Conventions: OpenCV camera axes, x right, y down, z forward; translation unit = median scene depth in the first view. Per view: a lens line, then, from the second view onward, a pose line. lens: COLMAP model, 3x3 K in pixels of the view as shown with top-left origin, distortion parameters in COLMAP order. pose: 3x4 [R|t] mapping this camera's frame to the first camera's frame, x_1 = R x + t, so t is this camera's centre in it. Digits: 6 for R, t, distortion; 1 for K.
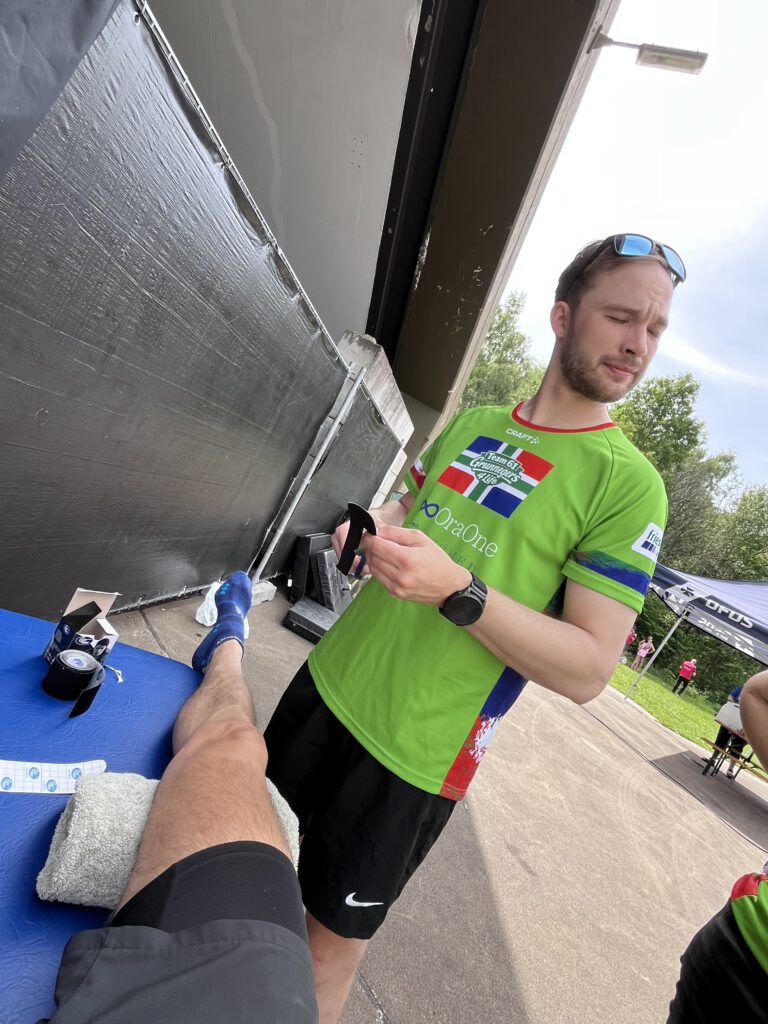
lens RADIAL K [[507.8, 0, 385.1], [0, 507.8, 515.6], [0, 0, 1]] dist [-0.000003, -0.000038]
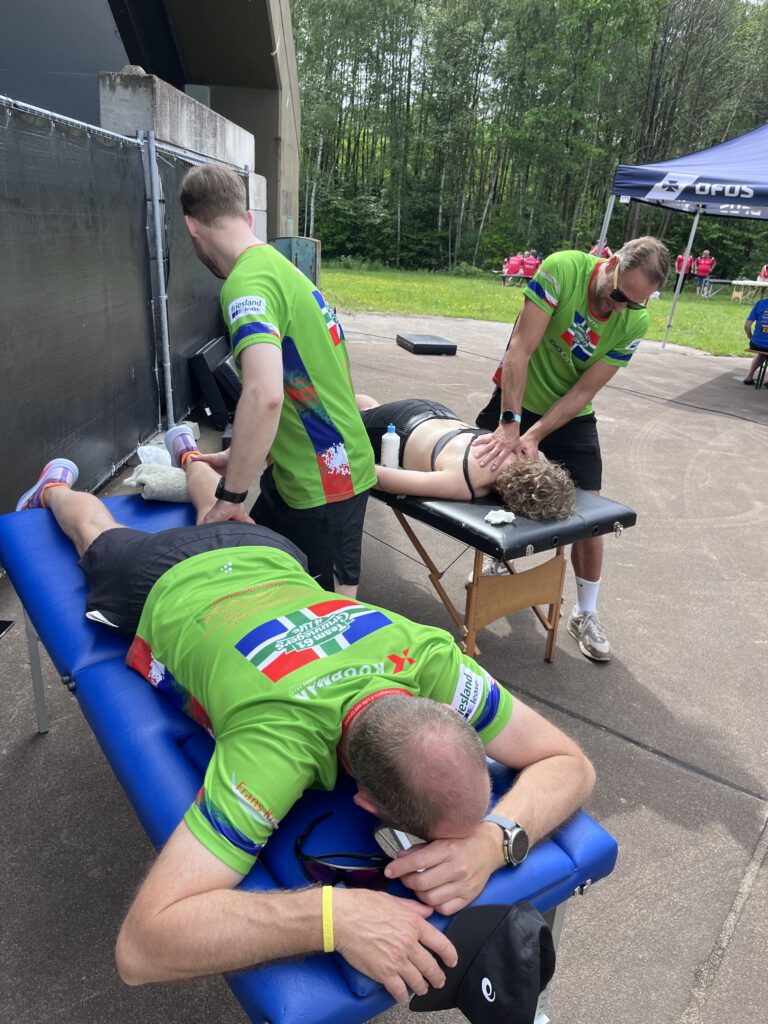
lens RADIAL K [[771.9, 0, 381.1], [0, 771.9, 515.1], [0, 0, 1]] dist [0.026941, -0.003702]
pose [[0.893797, -0.444871, -0.056710, 0.057530], [0.436279, 0.833233, 0.339681, -0.031913], [-0.103862, -0.328347, 0.938829, -0.263211]]
